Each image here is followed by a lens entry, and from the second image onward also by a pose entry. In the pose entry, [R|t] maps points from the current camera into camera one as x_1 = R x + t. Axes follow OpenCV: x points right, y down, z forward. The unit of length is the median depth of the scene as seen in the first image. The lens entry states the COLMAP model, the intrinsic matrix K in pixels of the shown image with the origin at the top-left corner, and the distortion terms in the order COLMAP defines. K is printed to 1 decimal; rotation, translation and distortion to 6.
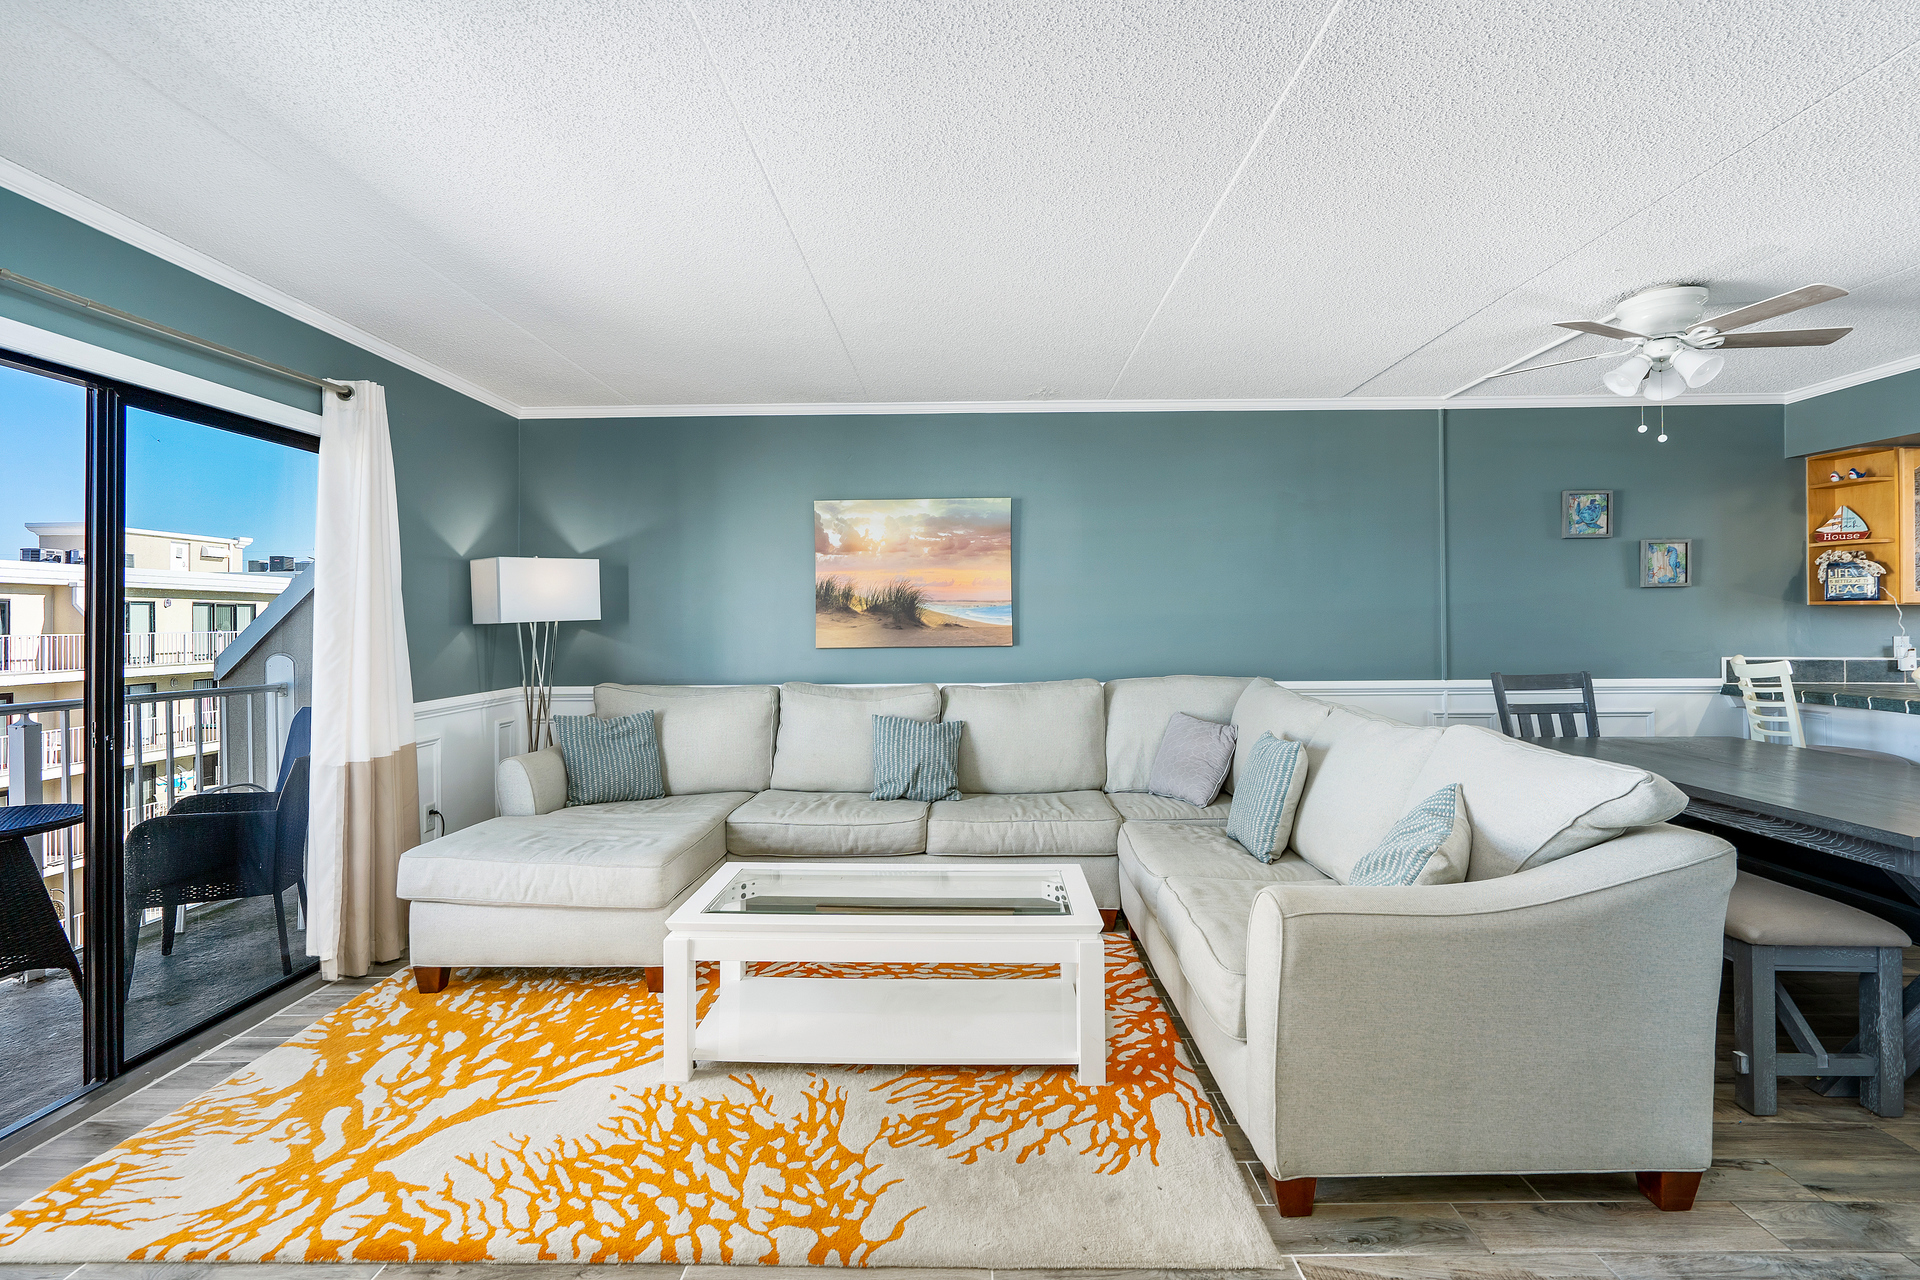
lens RADIAL K [[886.4, 0, 970.4], [0, 886.4, 624.1], [0, 0, 1]] dist [-0.009176, 0.000520]
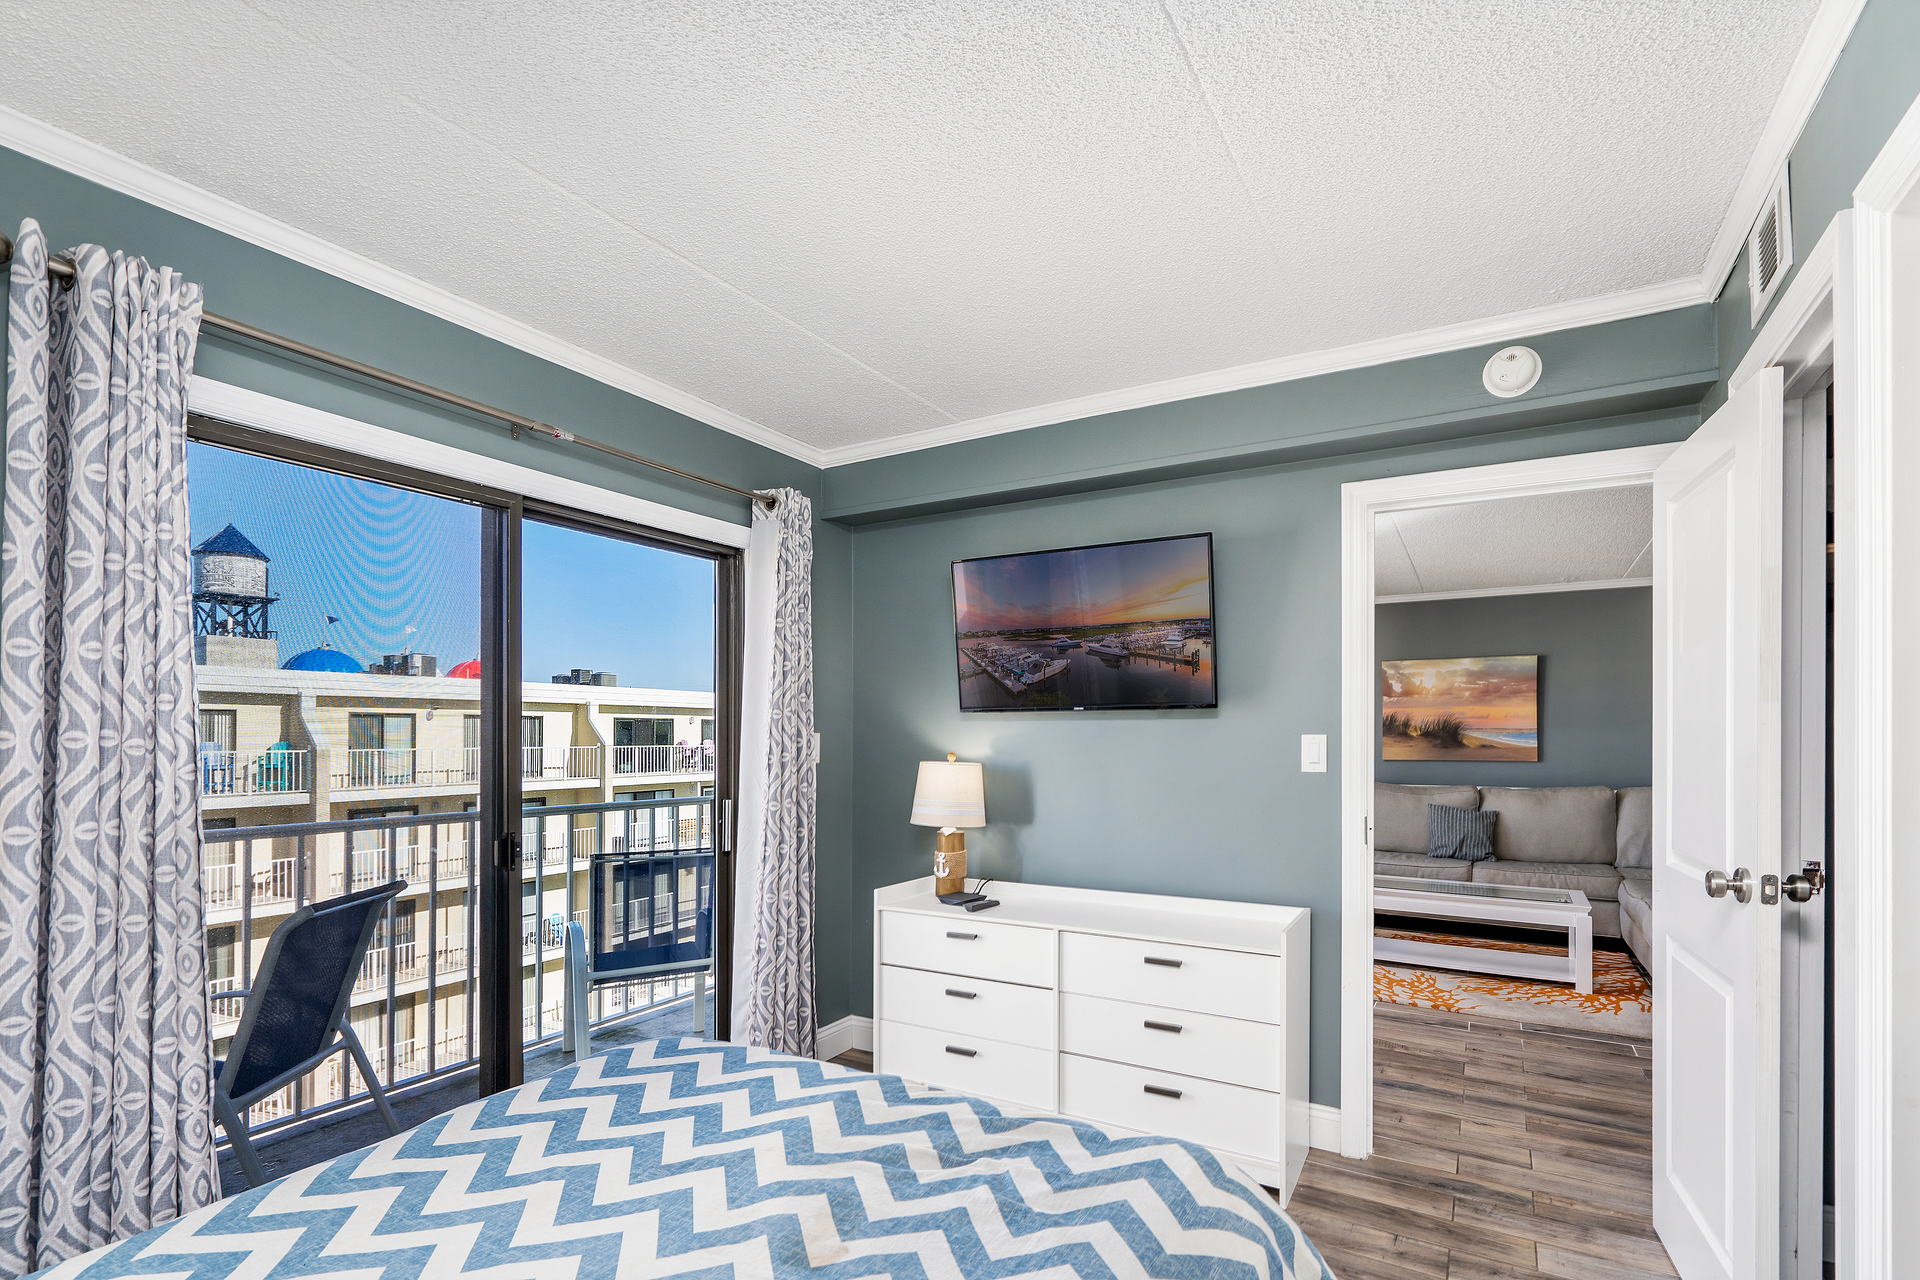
lens RADIAL K [[886.4, 0, 951.8], [0, 886.4, 733.3], [0, 0, 1]] dist [-0.009176, 0.000520]
pose [[0.855859, 0.007791, -0.517151, -0.024322], [-0.014058, 0.999868, -0.008203, 0.004810], [0.517019, 0.014291, 0.855855, -0.691383]]
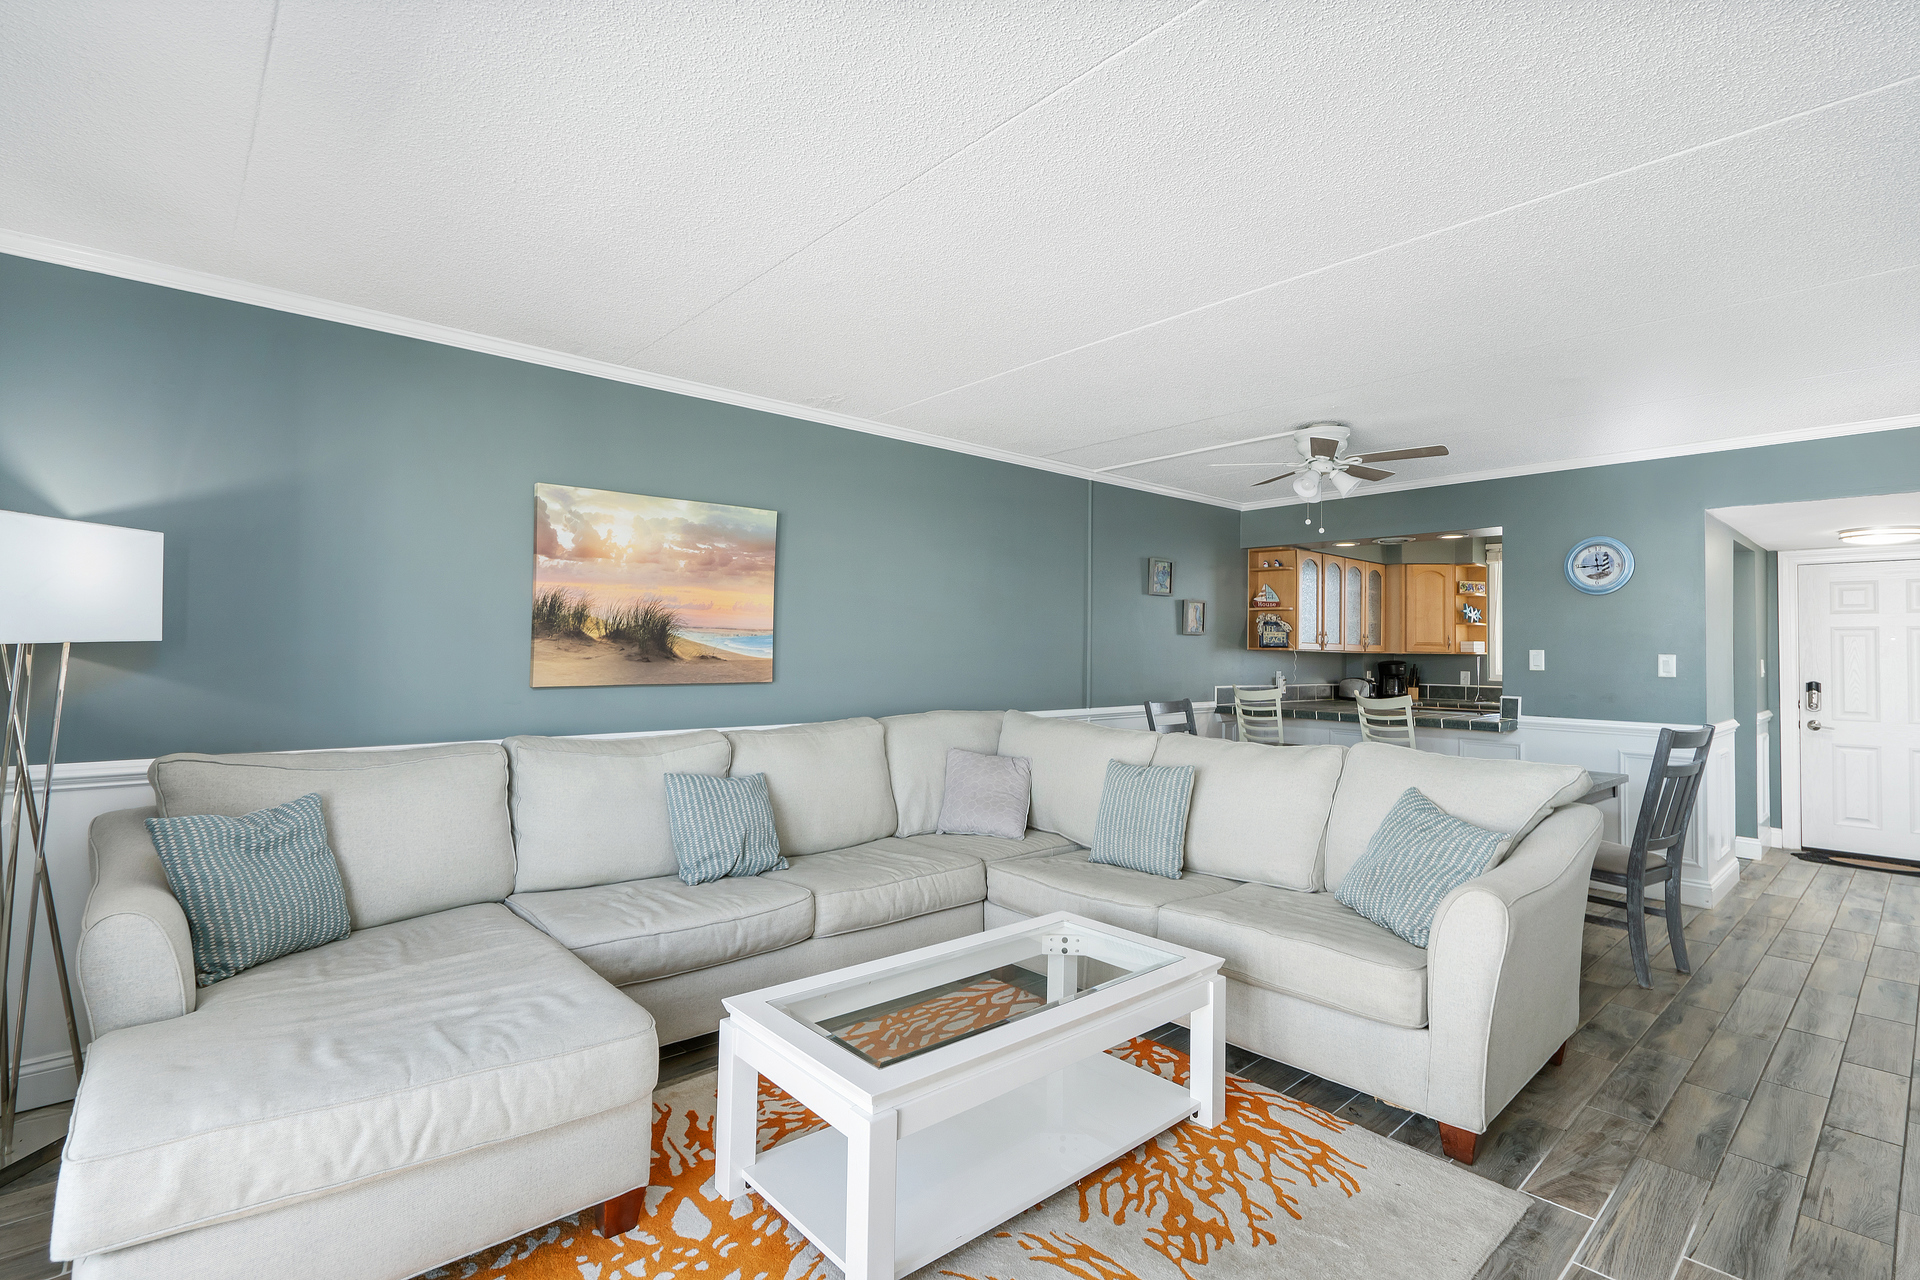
lens RADIAL K [[886.4, 0, 957.5], [0, 886.4, 633.7], [0, 0, 1]] dist [-0.009176, 0.000520]
pose [[0.743030, 0.028682, 0.668643, -0.415481], [-0.011060, 0.999471, -0.030584, 0.001953], [-0.669166, 0.015330, 0.742954, 0.245974]]
